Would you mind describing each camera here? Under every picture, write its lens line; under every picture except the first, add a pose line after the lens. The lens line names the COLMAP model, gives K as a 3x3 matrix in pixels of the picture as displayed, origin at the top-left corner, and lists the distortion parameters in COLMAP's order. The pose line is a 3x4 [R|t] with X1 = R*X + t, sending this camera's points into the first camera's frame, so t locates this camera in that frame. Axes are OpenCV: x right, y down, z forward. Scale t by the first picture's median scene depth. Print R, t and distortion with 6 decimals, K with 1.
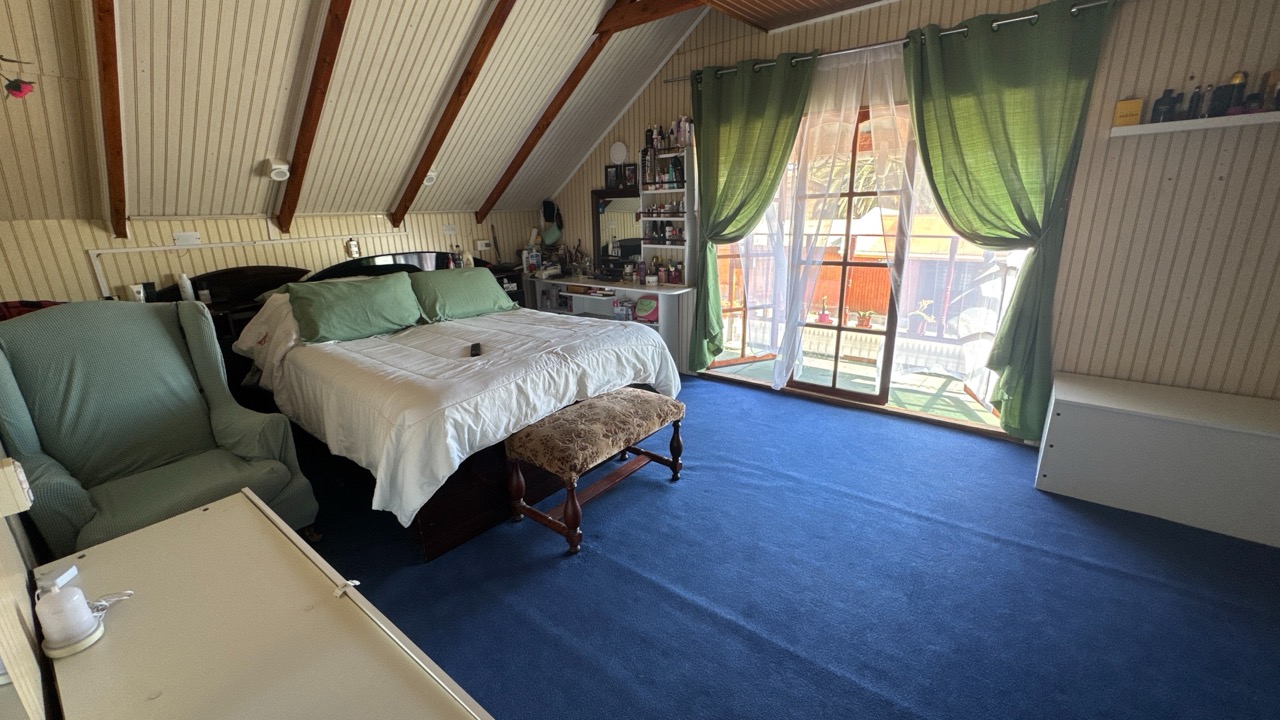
lens RADIAL K [[513.9, 0, 640.0], [0, 513.9, 360.0], [0, 0, 1]] dist [0.000733, -0.000085]
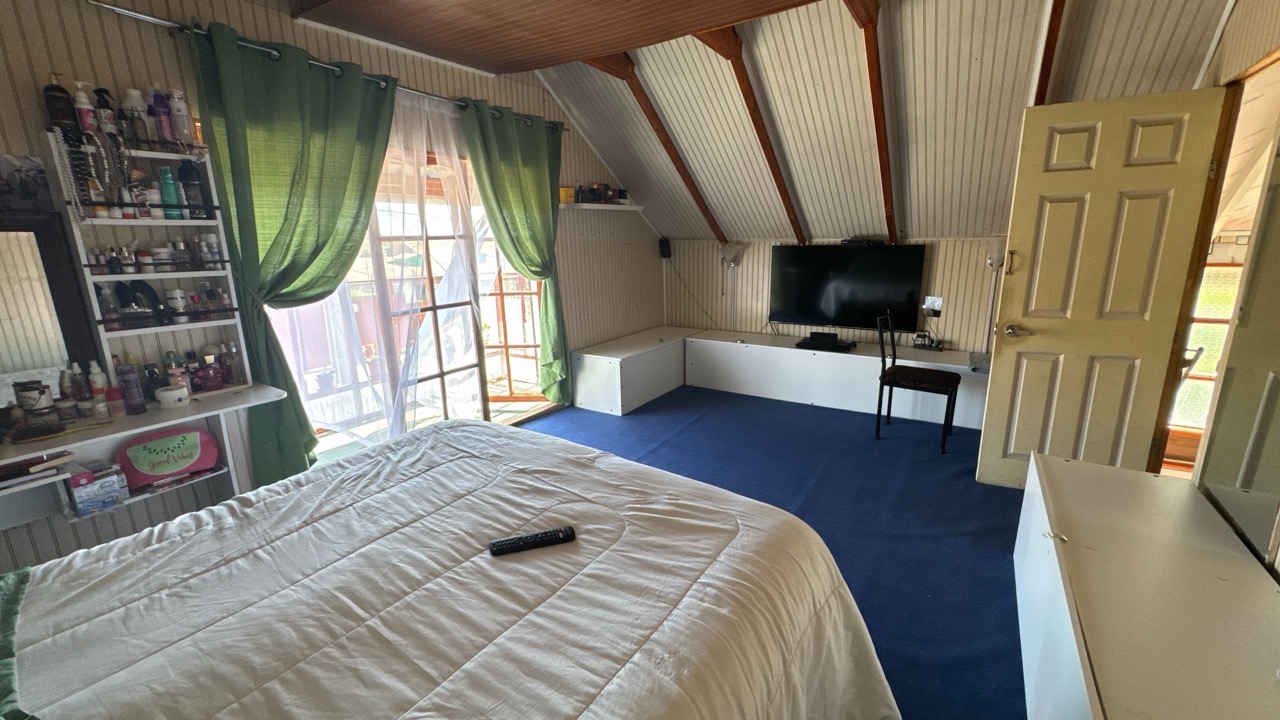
lens RADIAL K [[513.9, 0, 640.0], [0, 513.9, 360.0], [0, 0, 1]] dist [0.000733, -0.000085]
pose [[-0.089402, -0.207209, 0.974203, -0.533000], [0.297139, 0.928029, 0.224656, -0.177823], [-0.950640, 0.309558, -0.021398, 0.611238]]
